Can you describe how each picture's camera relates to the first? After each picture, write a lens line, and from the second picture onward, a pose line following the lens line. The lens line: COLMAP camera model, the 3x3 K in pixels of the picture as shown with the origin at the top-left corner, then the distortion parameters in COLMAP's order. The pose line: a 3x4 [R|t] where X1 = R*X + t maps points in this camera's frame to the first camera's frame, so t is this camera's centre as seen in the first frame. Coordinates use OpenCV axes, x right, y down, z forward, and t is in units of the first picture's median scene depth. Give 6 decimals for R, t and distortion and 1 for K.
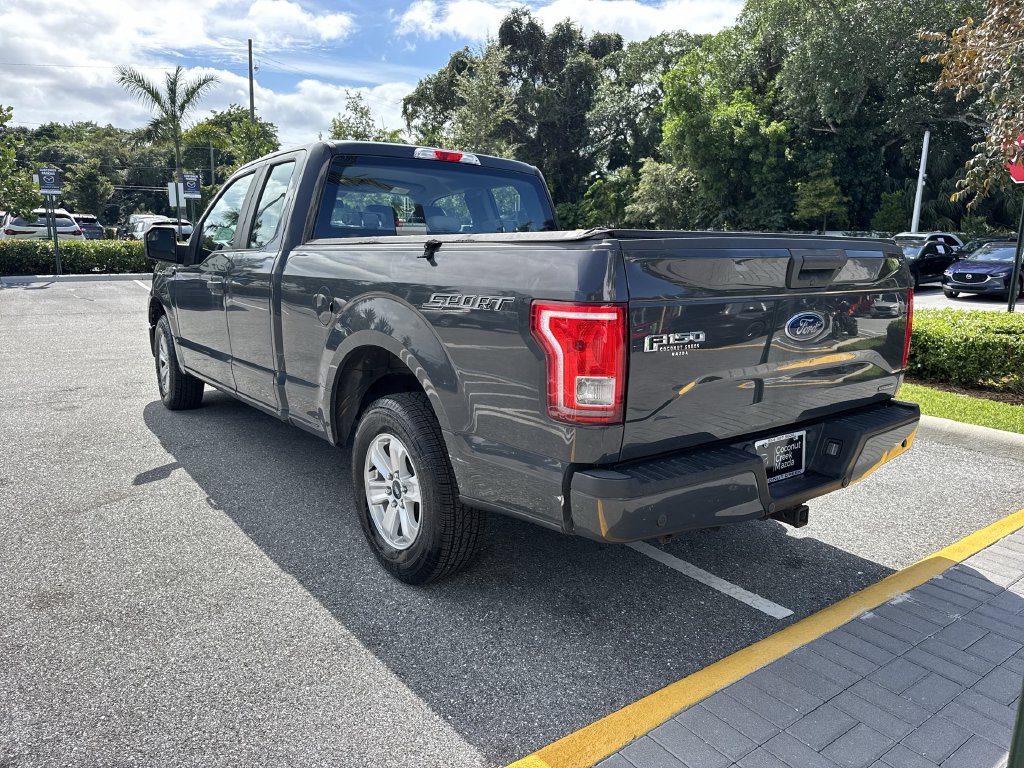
lens RADIAL K [[725.5, 0, 513.1], [0, 725.5, 382.1], [0, 0, 1]] dist [0.075522, -0.113347]
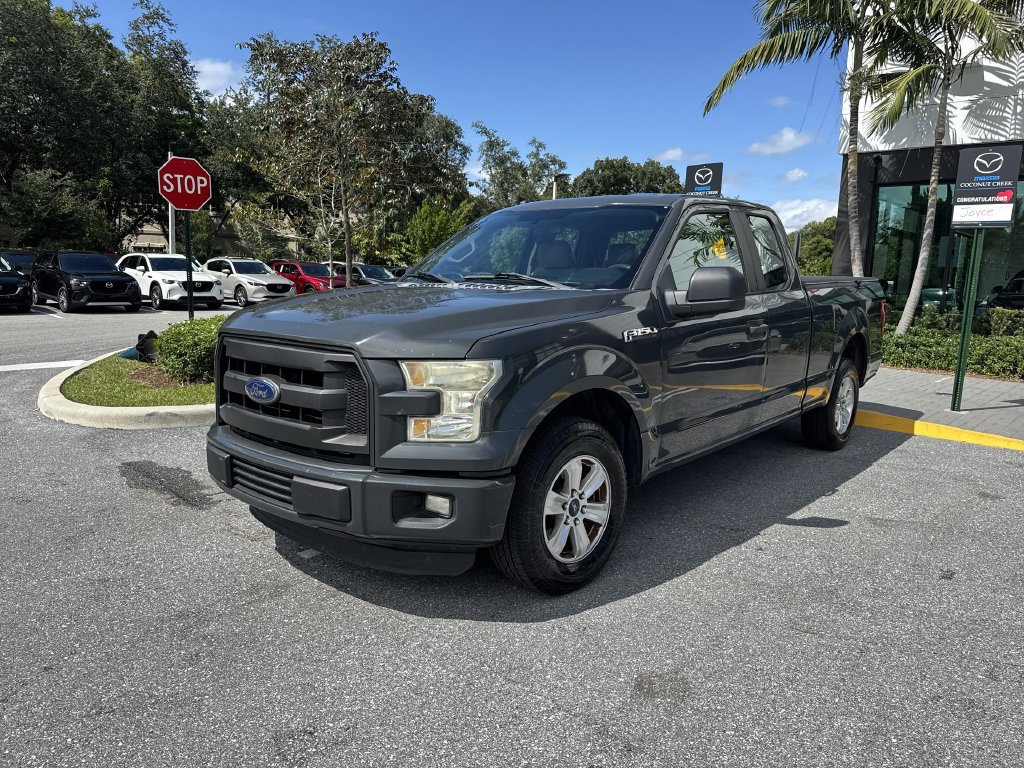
lens RADIAL K [[728.5, 0, 517.6], [0, 728.5, 378.0], [0, 0, 1]] dist [0.035557, -0.048293]
pose [[-0.212985, -0.158693, 0.964082, -0.202612], [0.156691, 0.968403, 0.194020, -0.048245], [-0.964409, 0.192387, -0.181389, 0.235425]]
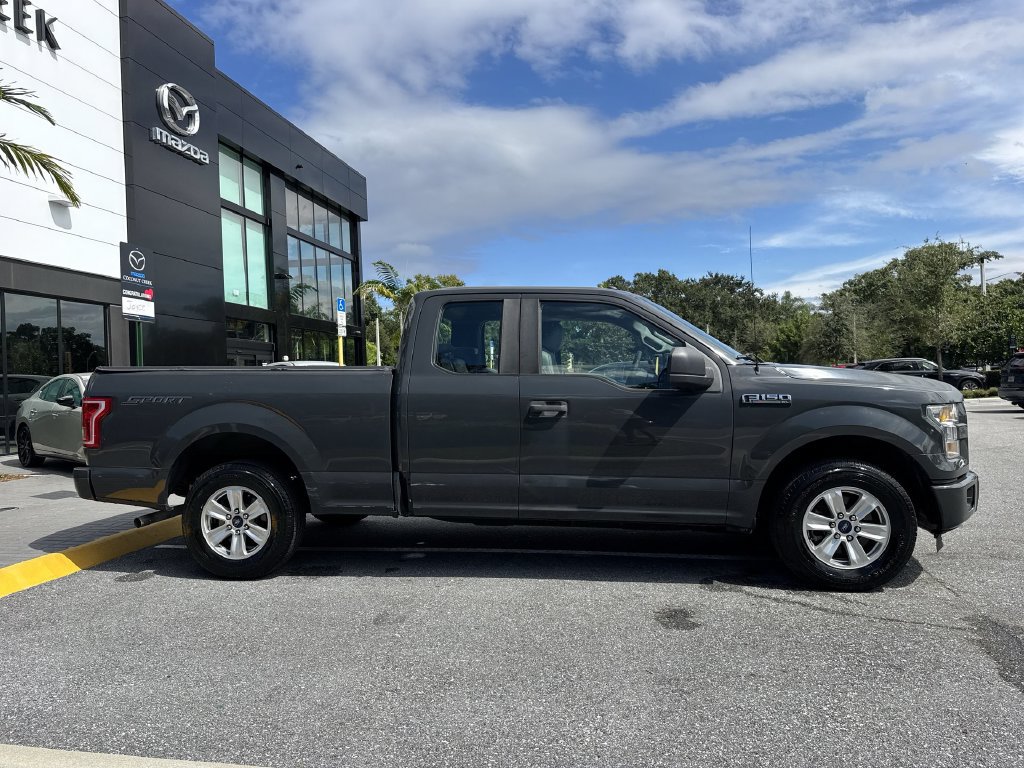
lens RADIAL K [[706.9, 0, 512.0], [0, 706.9, 384.0], [0, 0, 1]] dist [0.058261, -0.068400]
pose [[-0.713622, 0.008335, -0.700481, 0.105805], [-0.118283, 0.984139, 0.132213, -0.051916], [0.690473, 0.177205, -0.701317, 0.300529]]
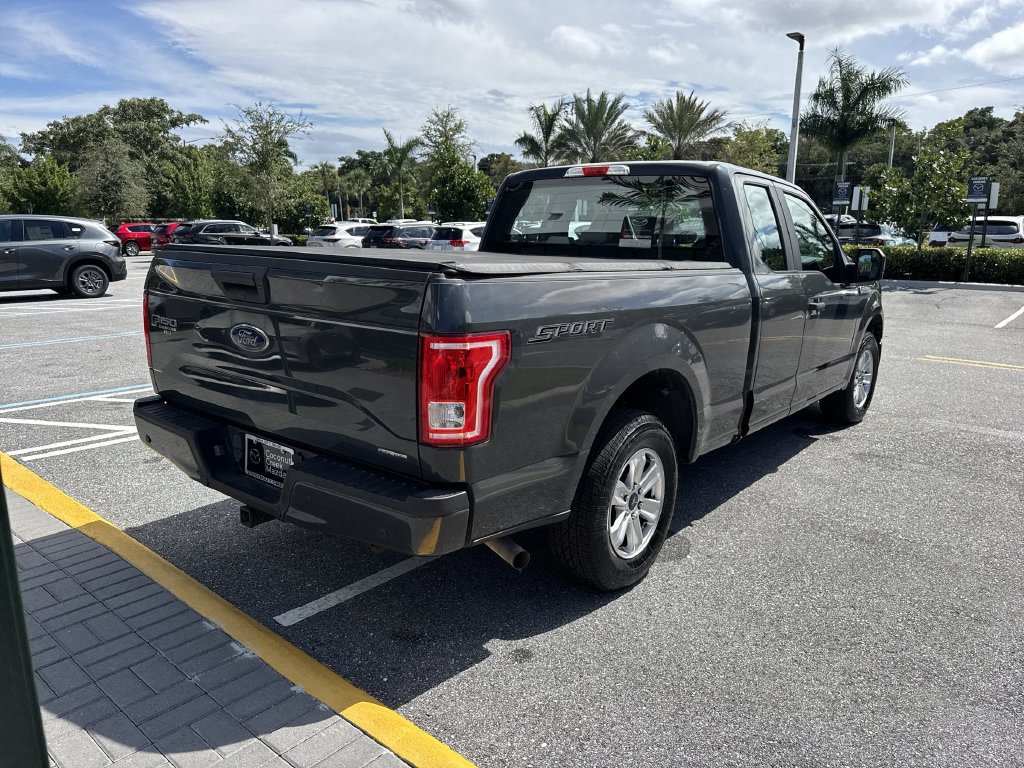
lens RADIAL K [[716.8, 0, 504.9], [0, 716.8, 375.2], [0, 0, 1]] dist [0.082227, -0.119538]
pose [[0.224398, 0.180349, -0.957664, 0.133626], [-0.194504, 0.971241, 0.137330, -0.021552], [0.954889, 0.155453, 0.253023, 0.097768]]
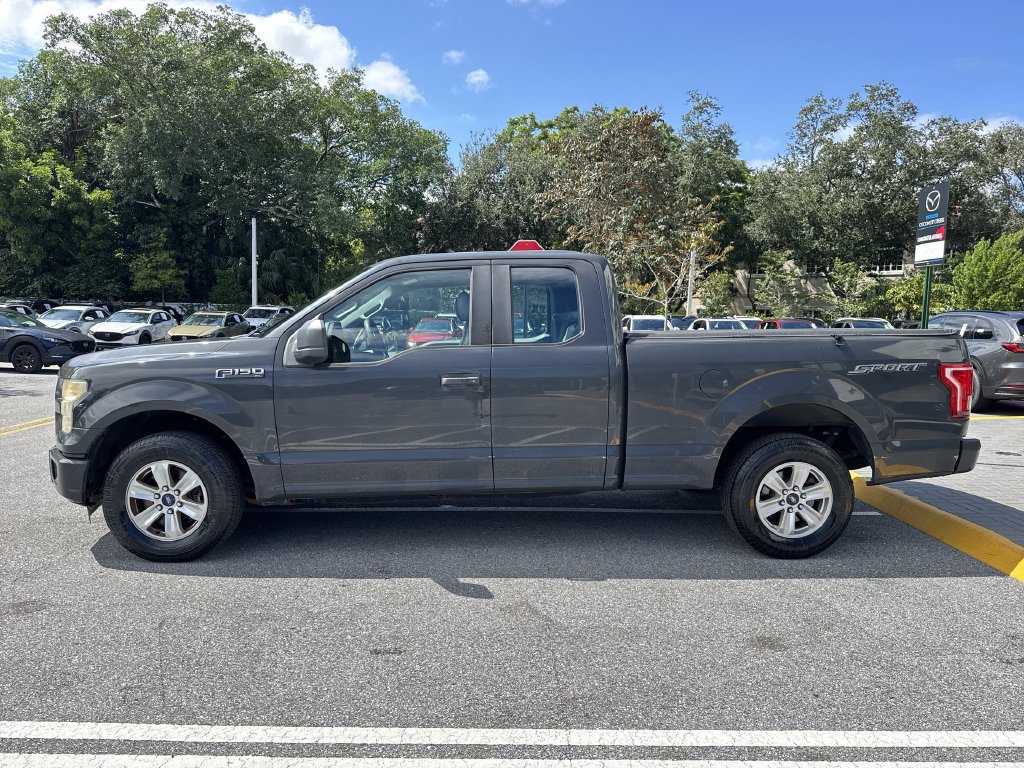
lens RADIAL K [[727.3, 0, 511.2], [0, 727.3, 376.1], [0, 0, 1]] dist [0.057374, -0.081678]
pose [[0.563896, -0.071423, 0.822751, -0.182389], [0.151965, 0.988215, -0.018367, -0.017214], [-0.811743, 0.135387, 0.568105, 0.061659]]
